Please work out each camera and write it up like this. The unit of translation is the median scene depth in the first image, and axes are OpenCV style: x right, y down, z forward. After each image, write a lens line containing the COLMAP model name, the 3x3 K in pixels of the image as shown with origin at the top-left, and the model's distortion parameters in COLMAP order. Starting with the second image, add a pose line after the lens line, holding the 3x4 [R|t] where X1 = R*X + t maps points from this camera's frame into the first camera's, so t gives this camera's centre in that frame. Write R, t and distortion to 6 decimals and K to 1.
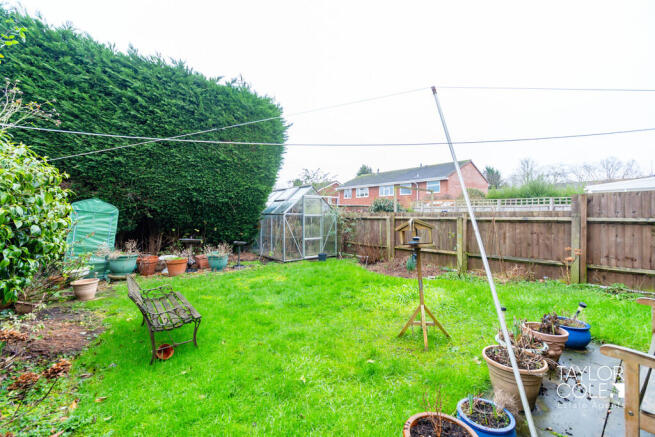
lens RADIAL K [[285.3, 0, 327.0], [0, 285.3, 216.2], [0, 0, 1]] dist [-0.002256, -0.001061]
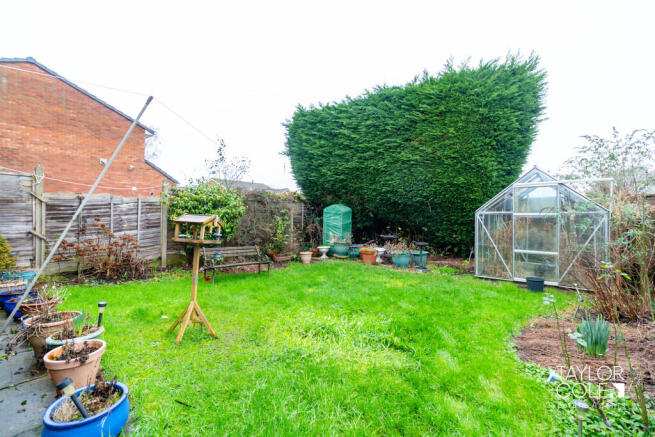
lens RADIAL K [[285.3, 0, 326.2], [0, 285.3, 216.4], [0, 0, 1]] dist [-0.002256, -0.001061]
pose [[0.175636, 0.004945, -0.984443, 0.638665], [-0.000663, 0.999988, 0.004904, -0.002302], [0.984455, -0.000209, 0.175637, 0.590624]]
